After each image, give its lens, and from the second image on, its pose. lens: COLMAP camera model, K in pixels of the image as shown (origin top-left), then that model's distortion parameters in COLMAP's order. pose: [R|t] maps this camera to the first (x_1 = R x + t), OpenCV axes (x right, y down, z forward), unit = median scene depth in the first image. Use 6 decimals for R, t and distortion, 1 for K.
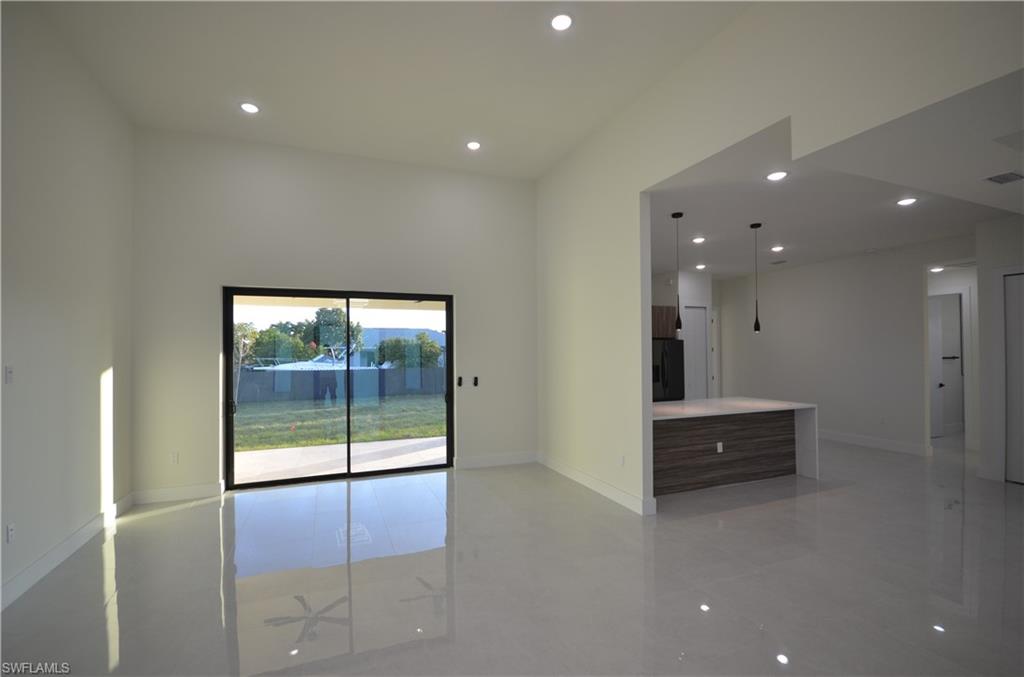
lens RADIAL K [[450.4, 0, 514.9], [0, 450.4, 347.1], [0, 0, 1]] dist [-0.003157, -0.001443]
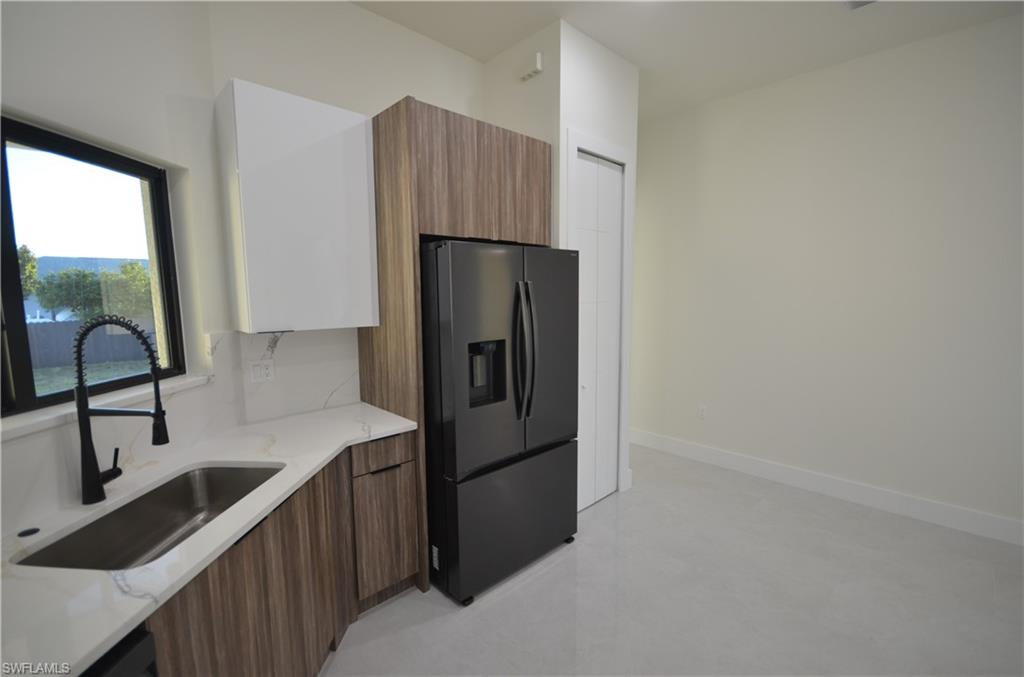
lens RADIAL K [[450.4, 0, 514.4], [0, 450.4, 339.3], [0, 0, 1]] dist [-0.003157, -0.001443]
pose [[0.936649, -0.047613, 0.347017, 0.071217], [0.005792, 0.992688, 0.120569, 0.002419], [-0.350220, -0.110921, 0.930077, 0.230446]]
